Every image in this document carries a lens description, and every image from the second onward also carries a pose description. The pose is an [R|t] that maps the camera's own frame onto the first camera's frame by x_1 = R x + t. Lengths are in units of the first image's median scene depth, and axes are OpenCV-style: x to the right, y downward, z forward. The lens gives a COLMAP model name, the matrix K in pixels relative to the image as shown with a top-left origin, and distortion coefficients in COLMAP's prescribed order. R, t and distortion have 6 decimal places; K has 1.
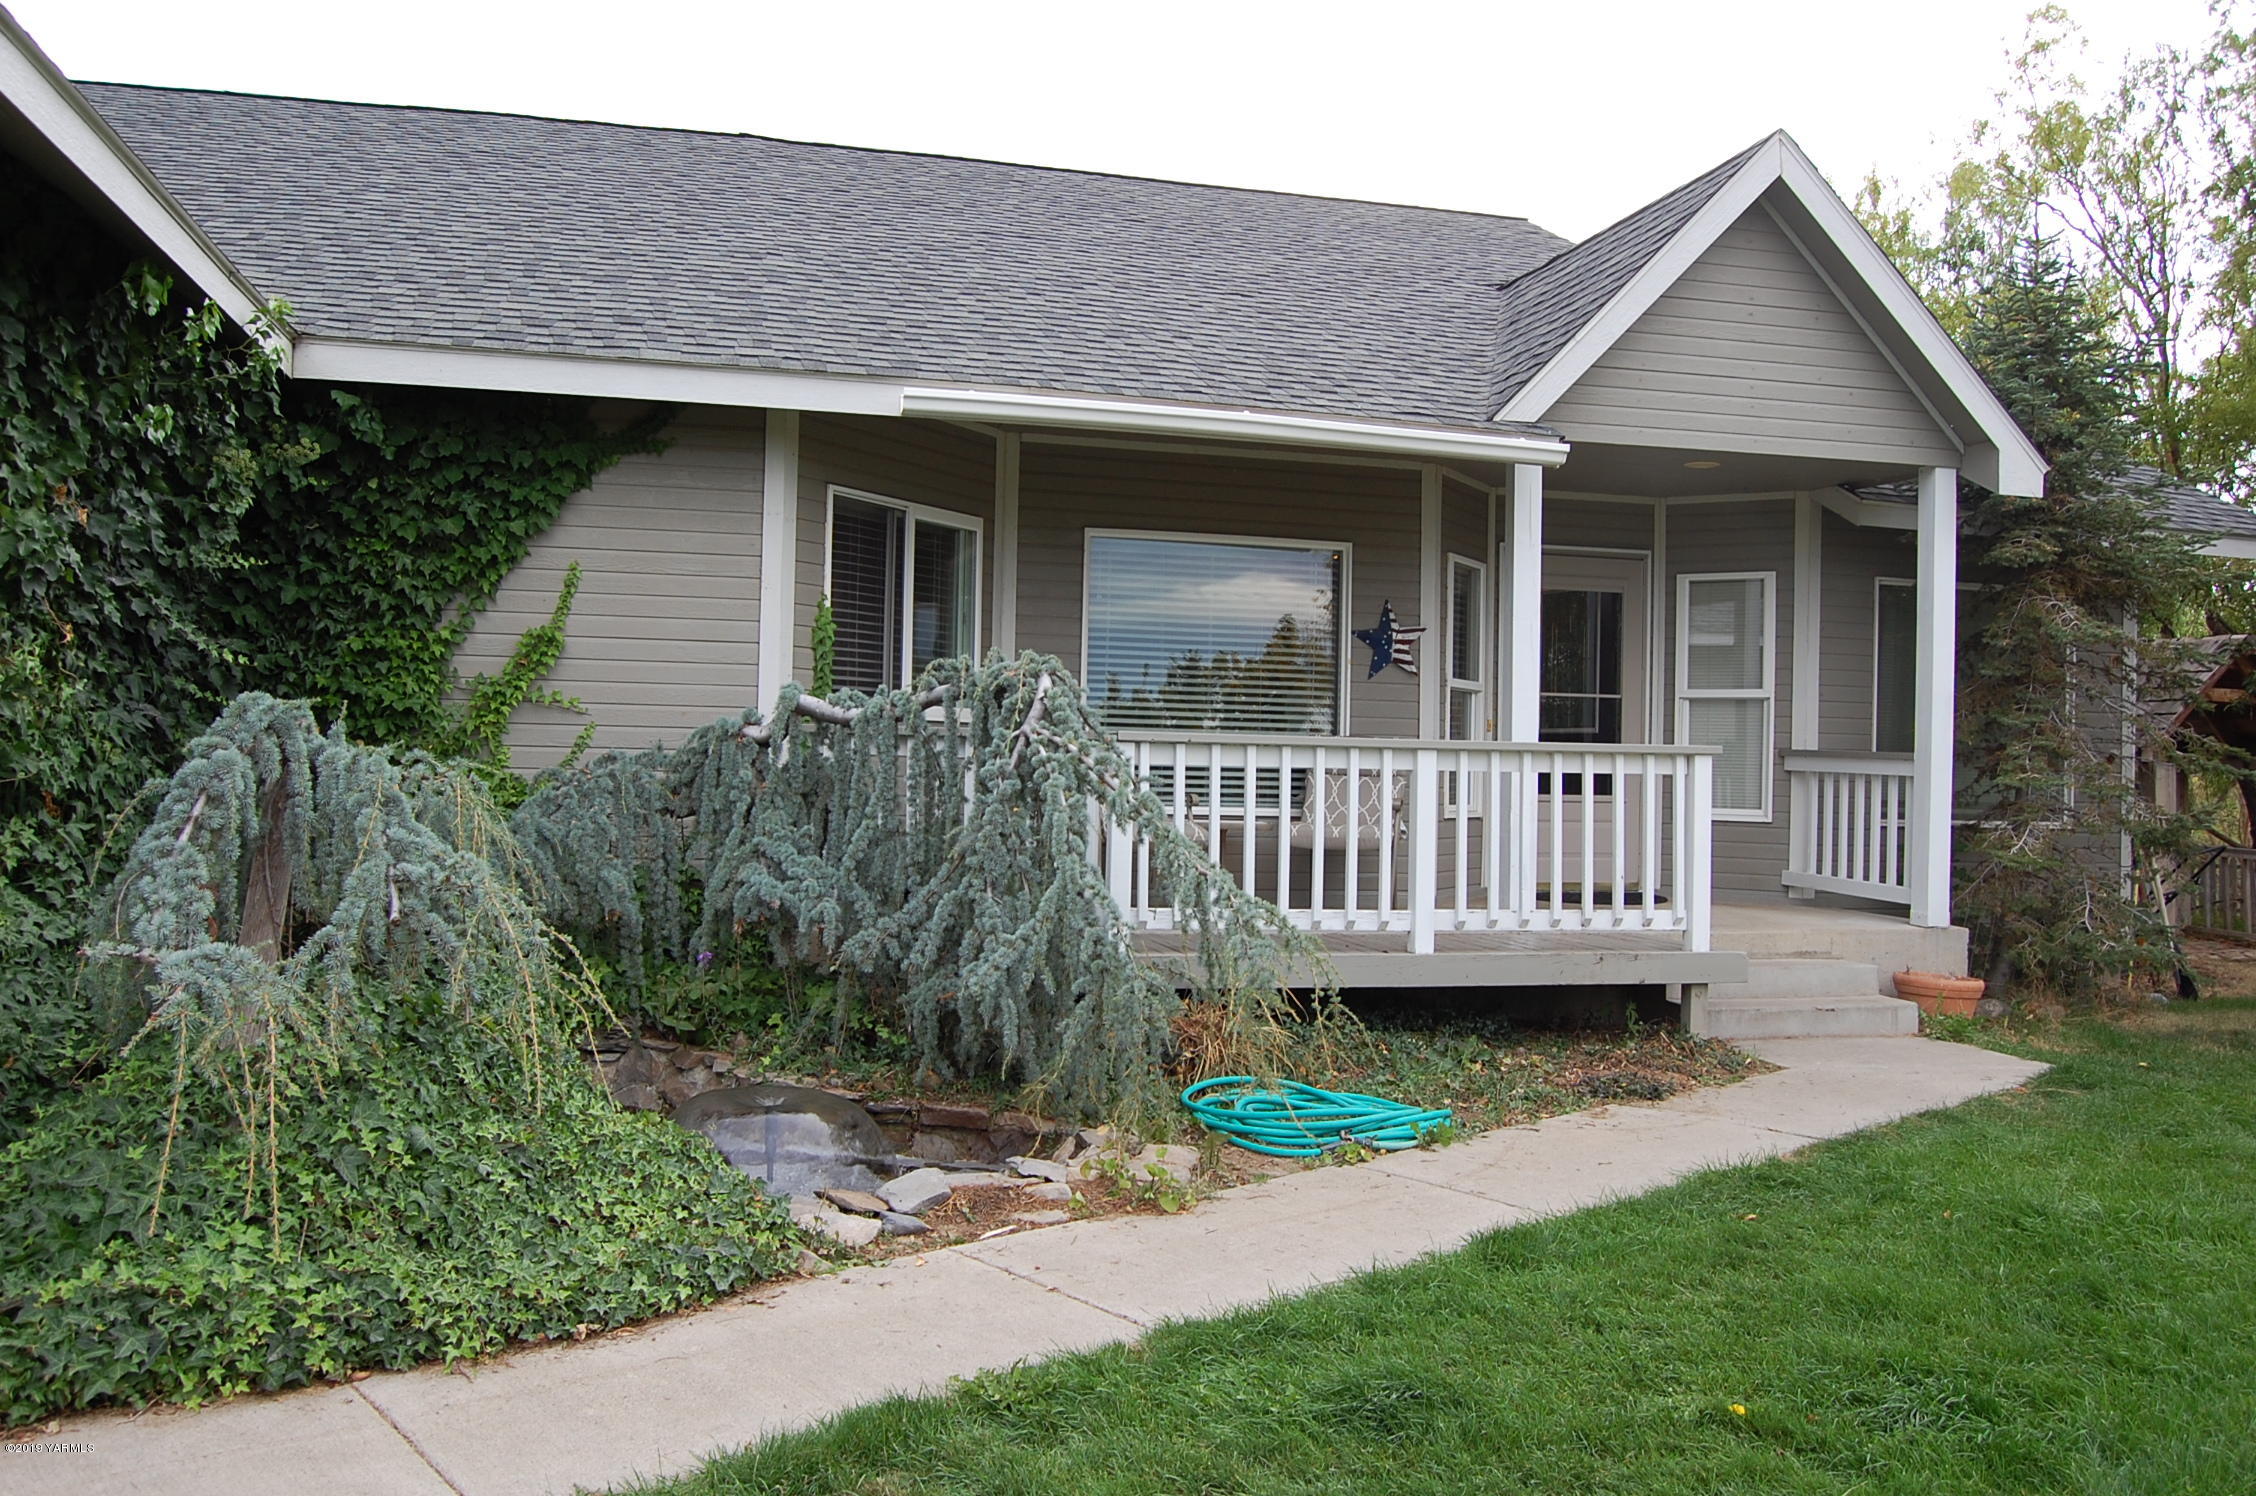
lens RADIAL K [[1775.2, 0, 1123.0], [0, 1775.2, 750.9], [0, 0, 1]] dist [-0.080246, 0.013272]
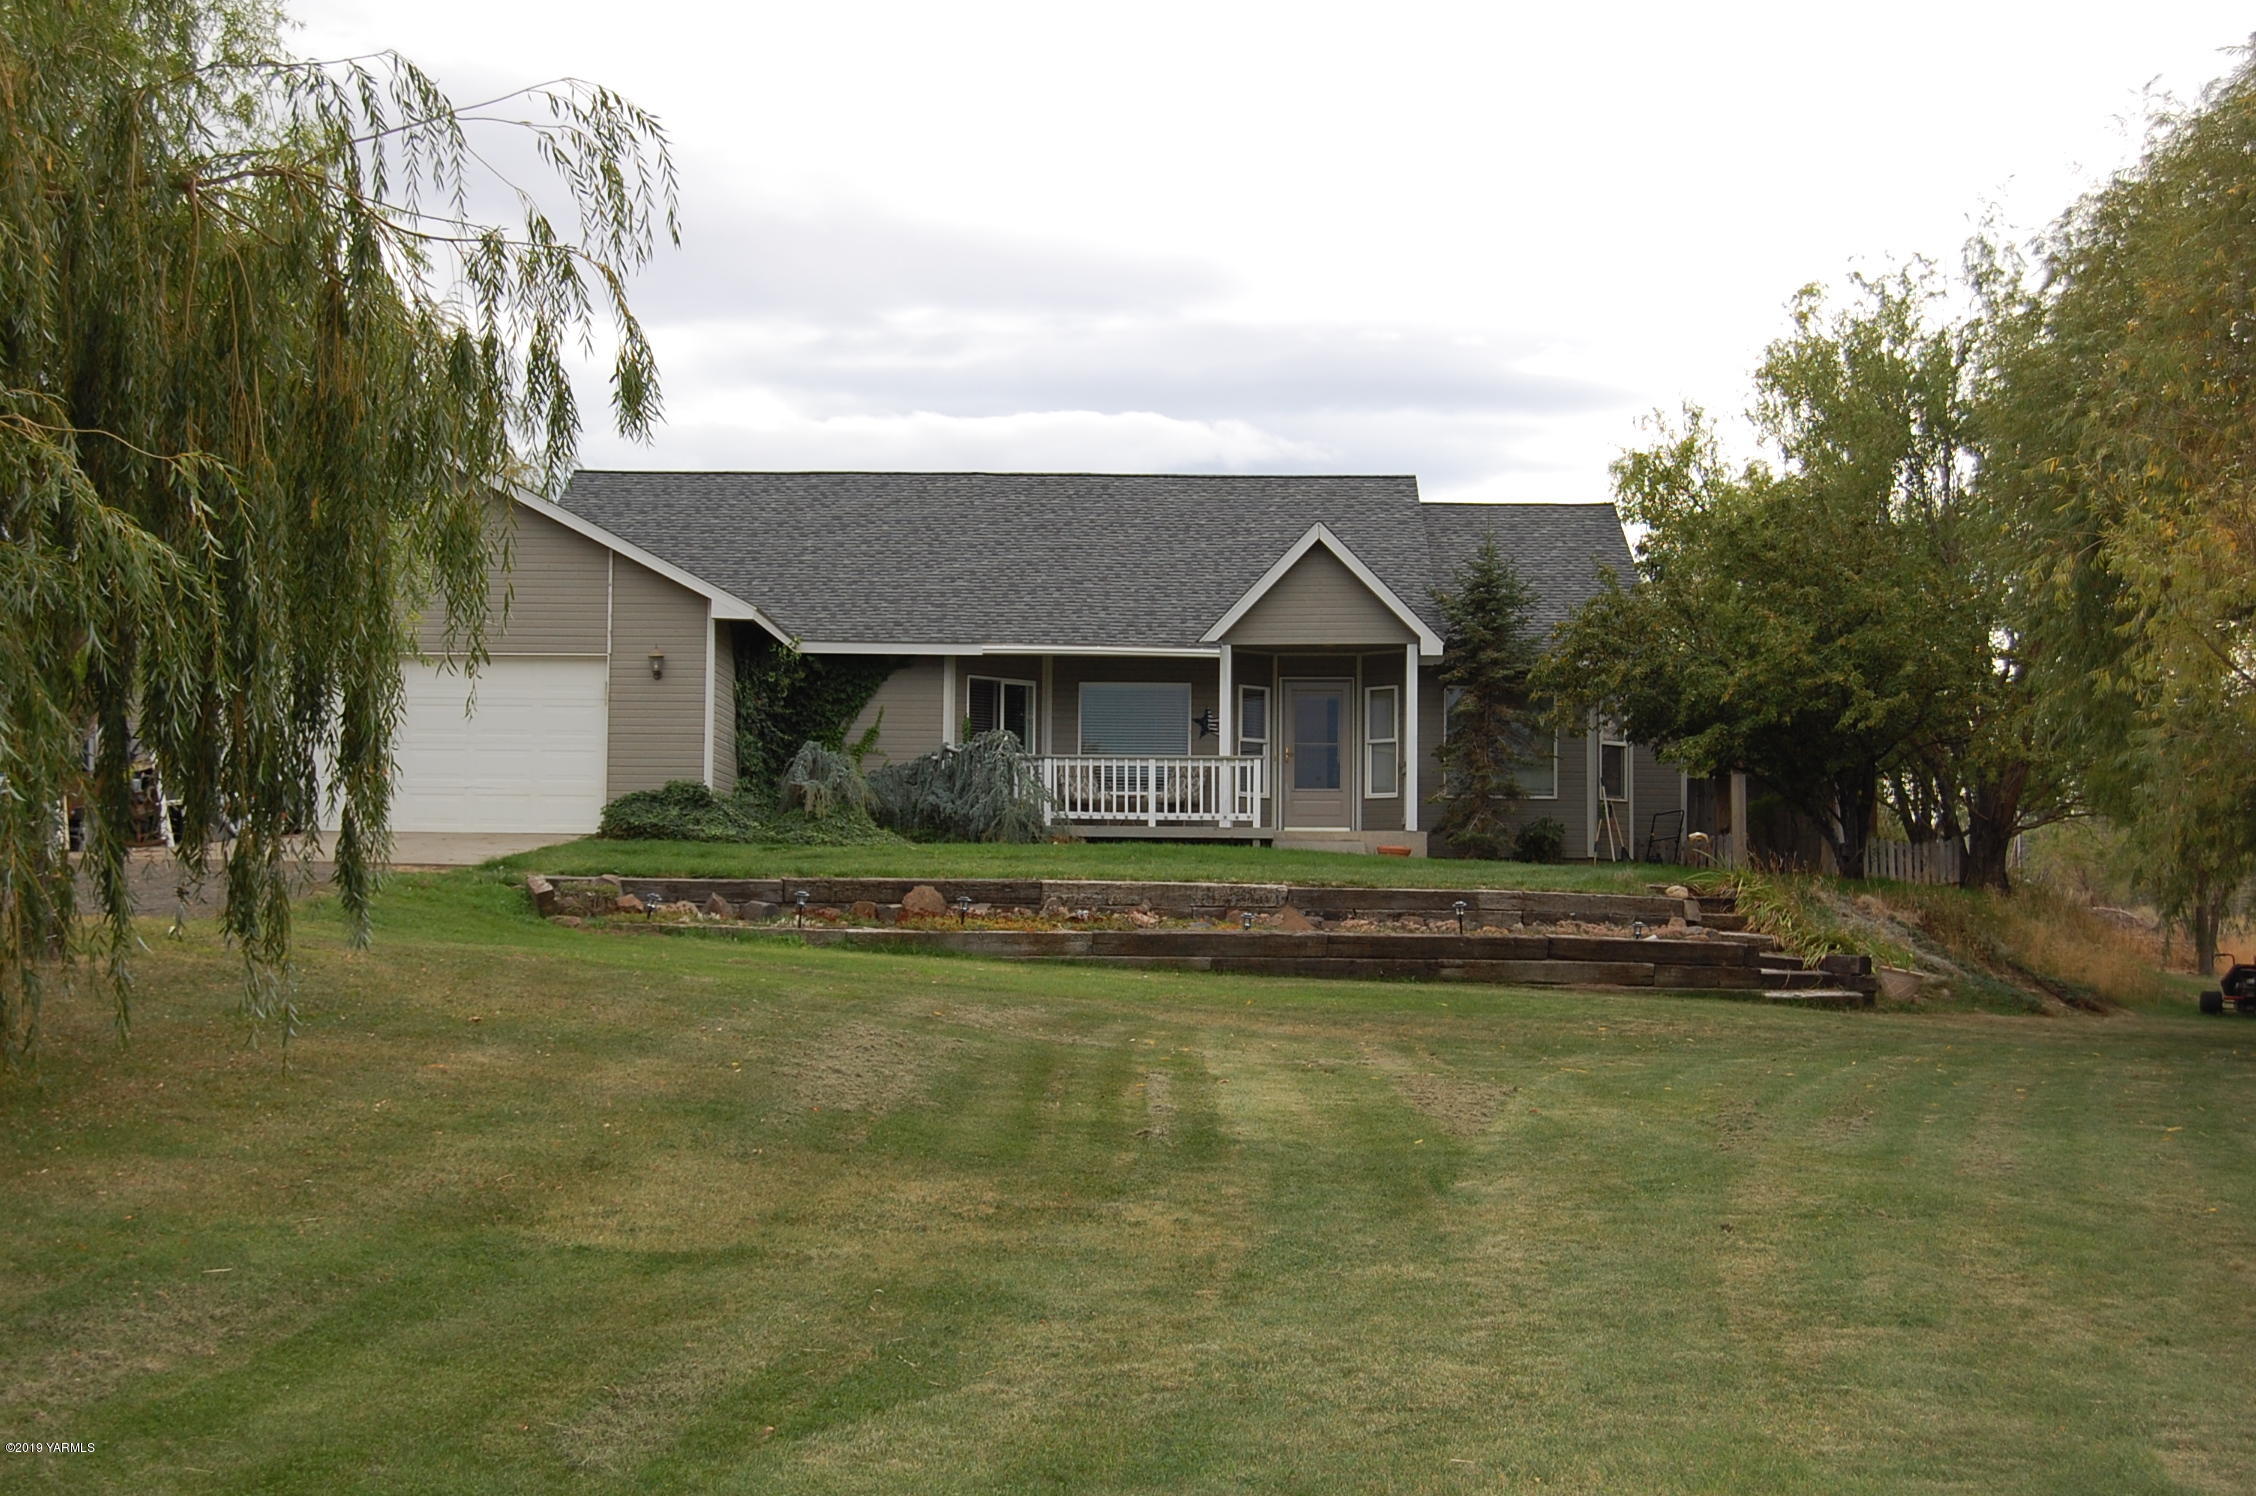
lens RADIAL K [[3258.8, 0, 1122.0], [0, 3258.8, 755.0], [0, 0, 1]] dist [0.042765, 0.000000]
pose [[0.964618, -0.028897, -0.262064, 1.559966], [0.013578, 0.998101, -0.060082, 0.321512], [0.263302, 0.054397, 0.963179, -4.306289]]
